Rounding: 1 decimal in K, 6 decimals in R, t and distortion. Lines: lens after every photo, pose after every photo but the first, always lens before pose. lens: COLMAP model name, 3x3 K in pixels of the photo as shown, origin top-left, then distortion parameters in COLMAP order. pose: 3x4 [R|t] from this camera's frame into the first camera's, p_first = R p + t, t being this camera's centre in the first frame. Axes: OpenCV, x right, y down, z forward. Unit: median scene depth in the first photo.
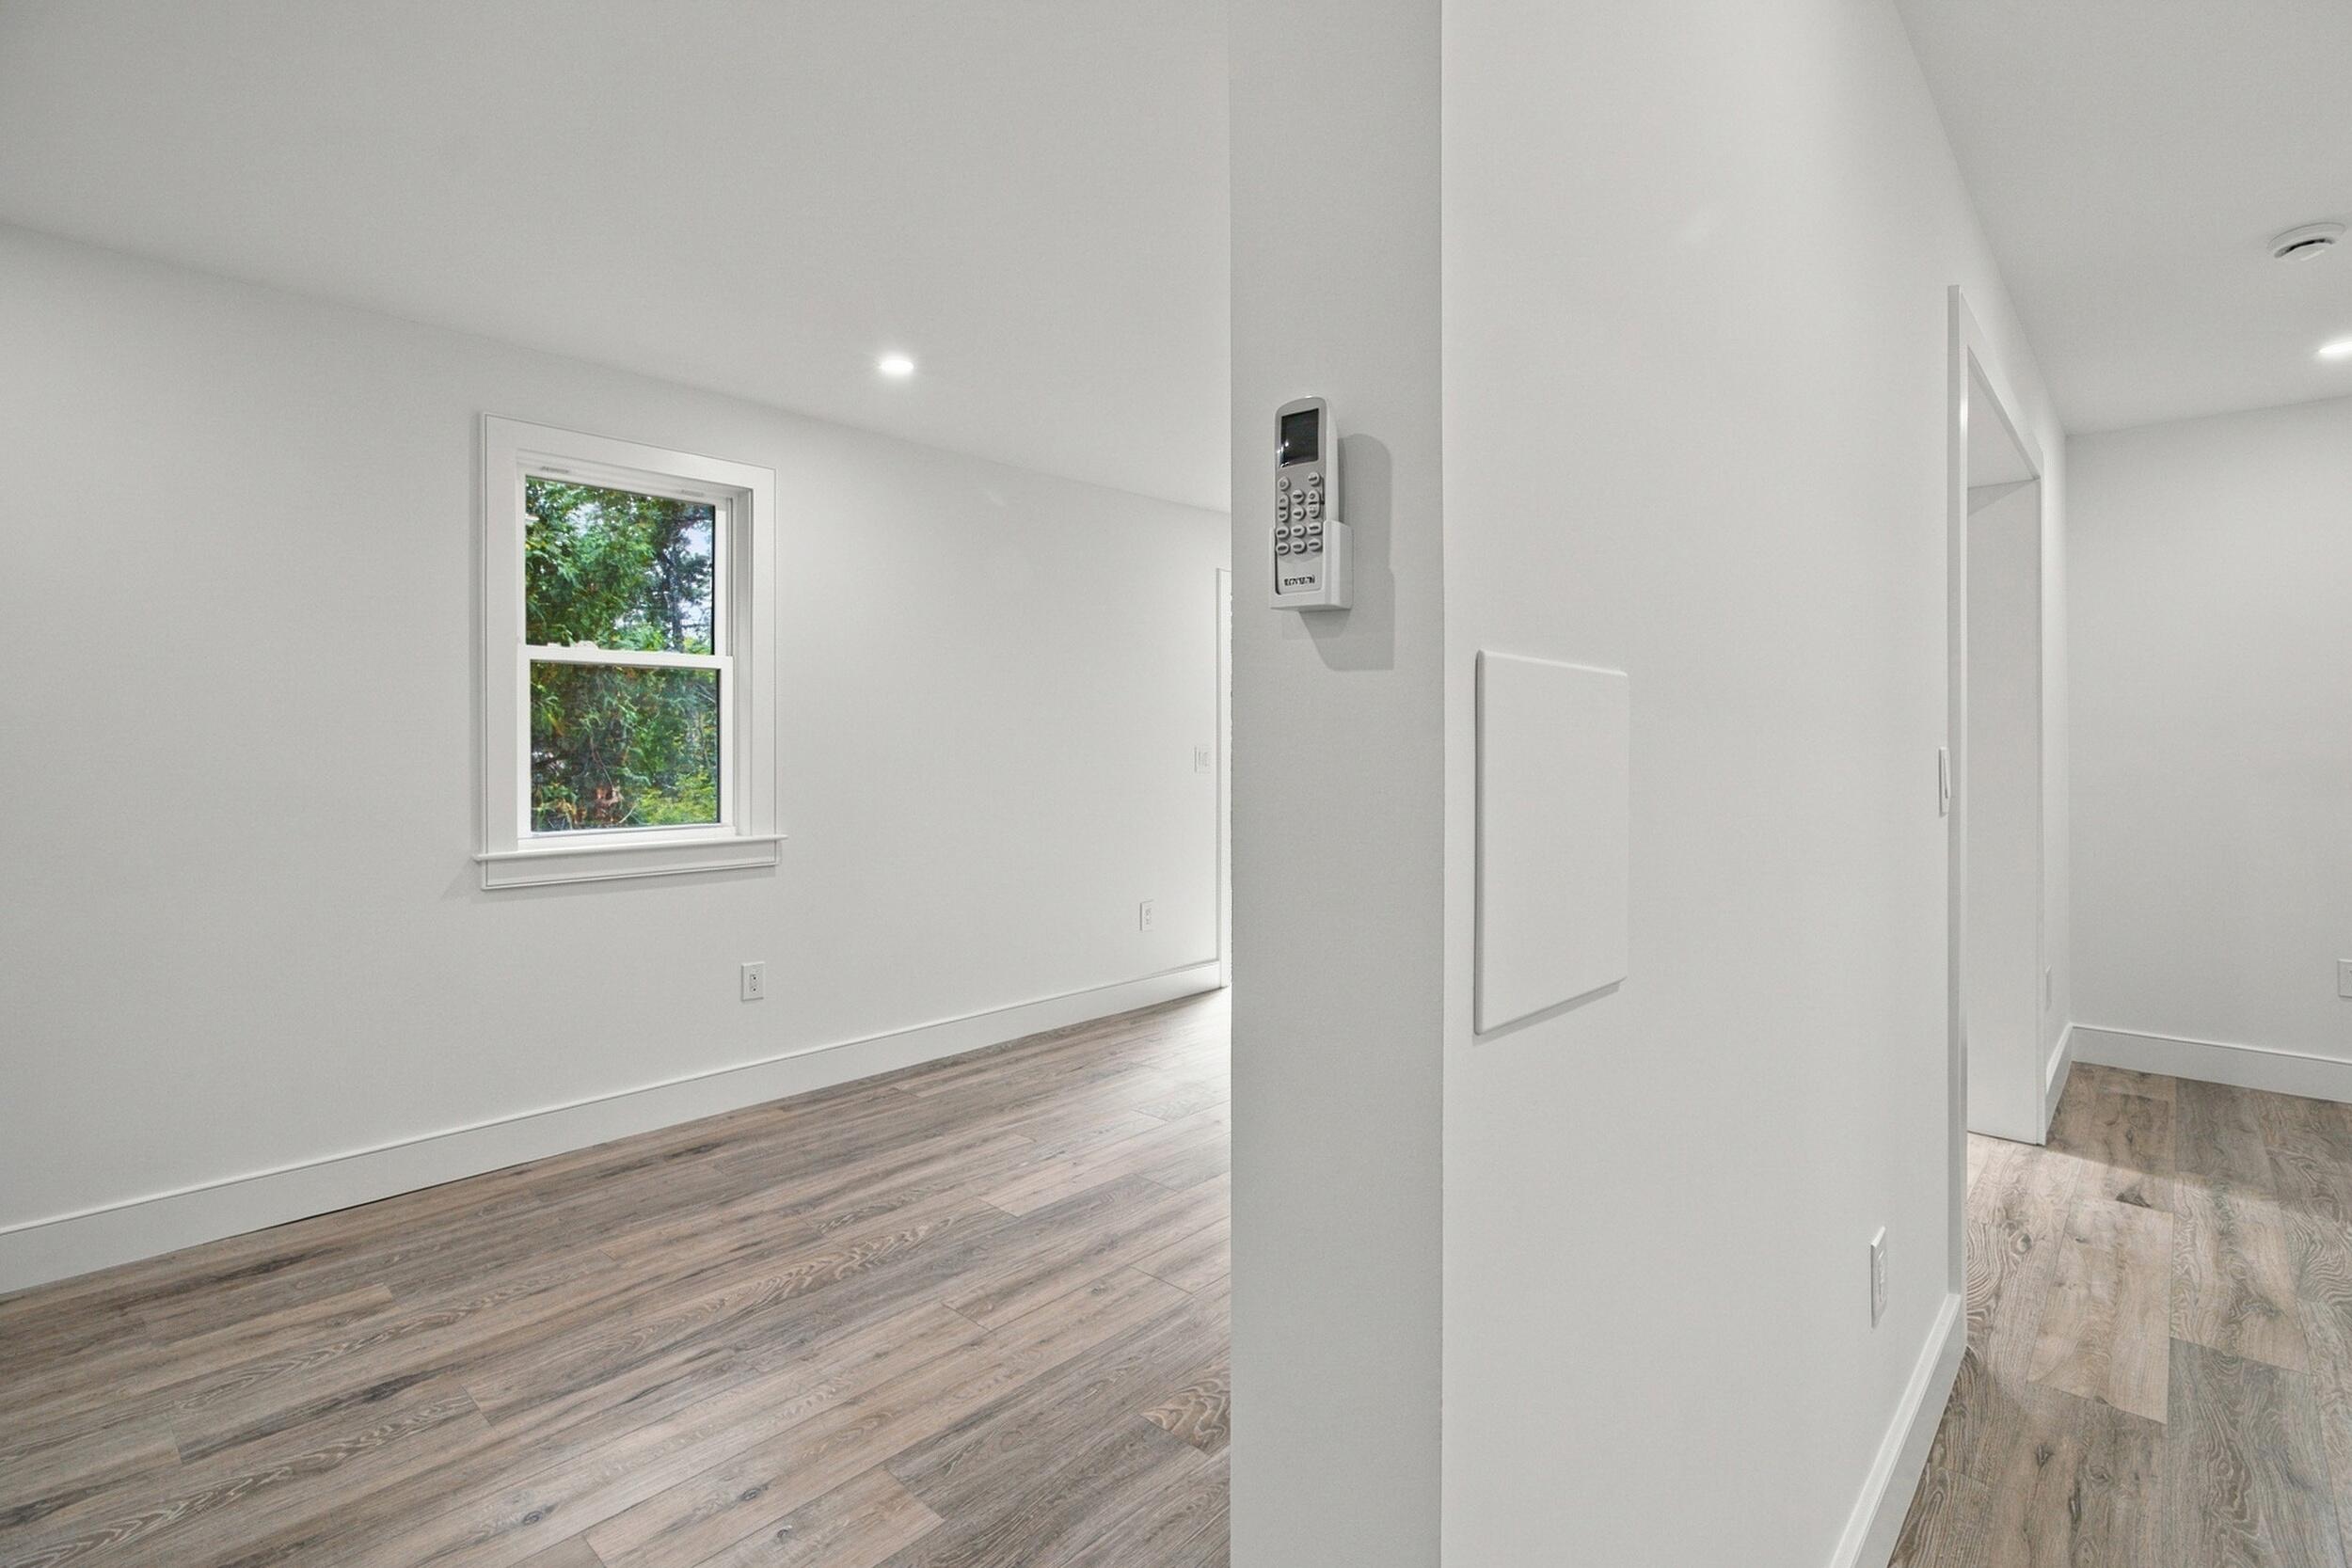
lens RADIAL K [[1112.6, 0, 1179.0], [0, 1112.6, 743.8], [0, 0, 1]] dist [-0.000042, -0.000675]
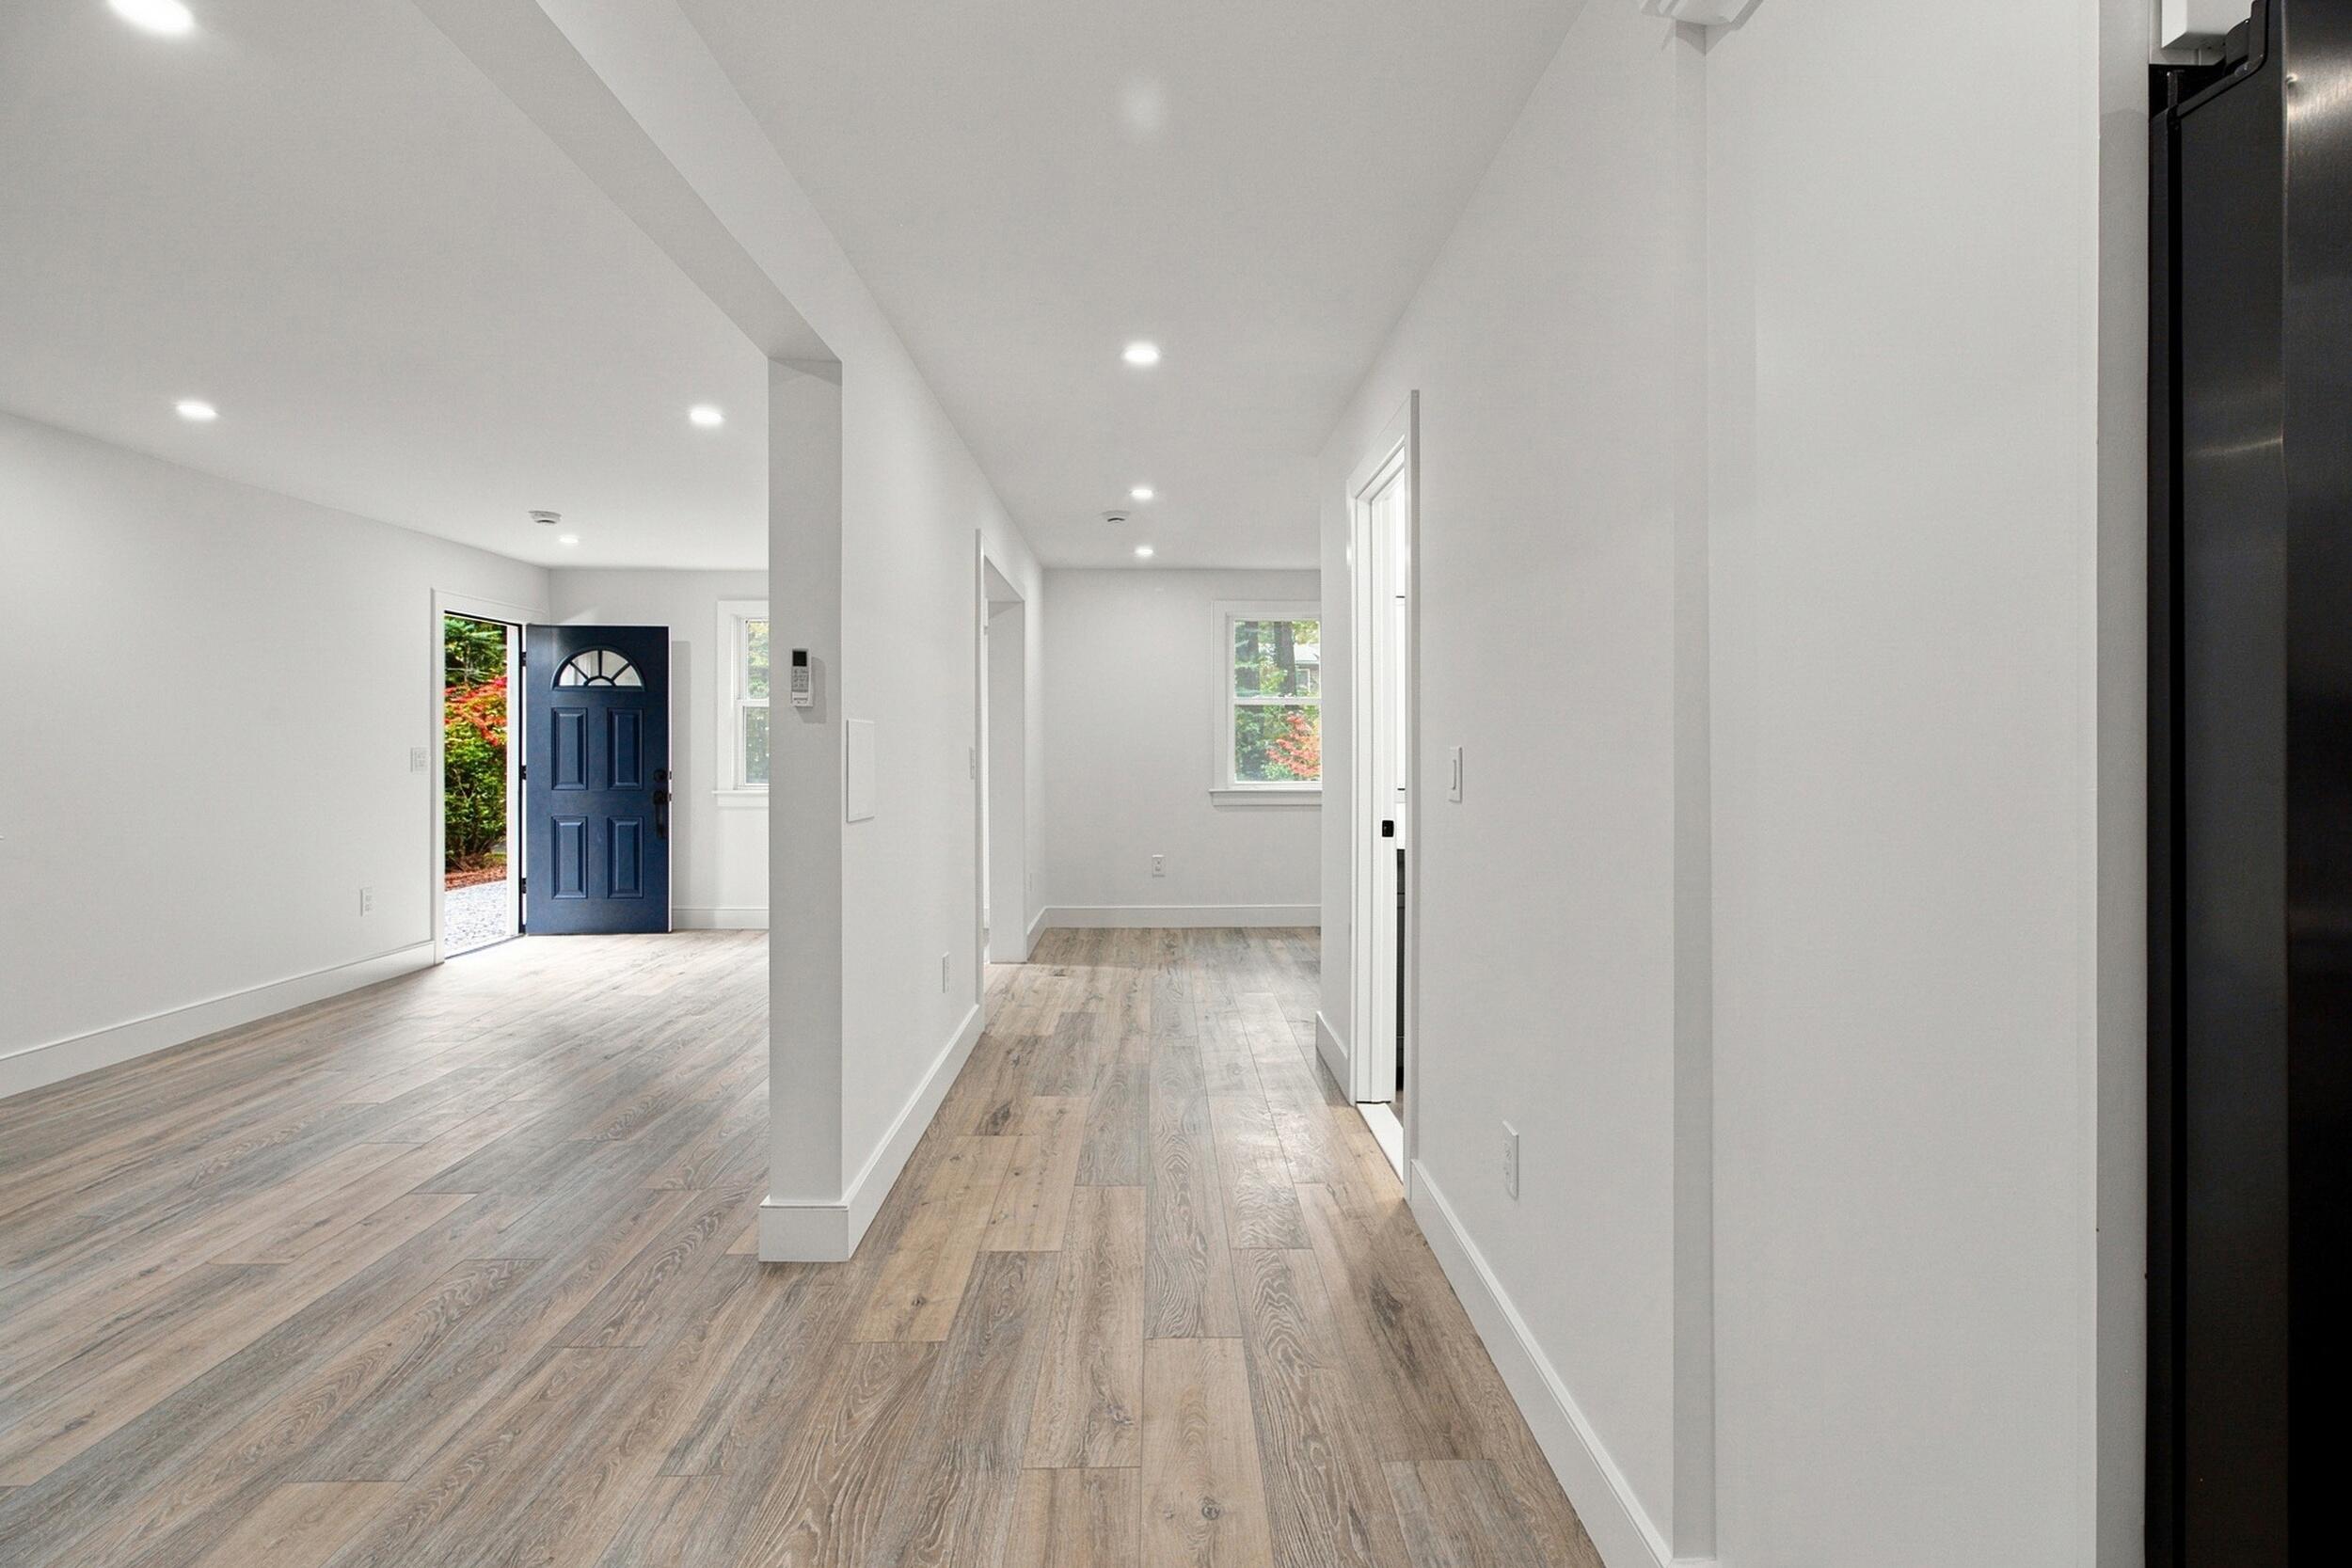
lens RADIAL K [[1112.6, 0, 1179.0], [0, 1112.6, 743.8], [0, 0, 1]] dist [-0.000042, -0.000675]
pose [[0.723886, 0.000763, 0.689919, -0.354711], [-0.000533, 1.000000, -0.000547, -0.000970], [-0.689919, 0.000028, 0.723887, -0.581225]]
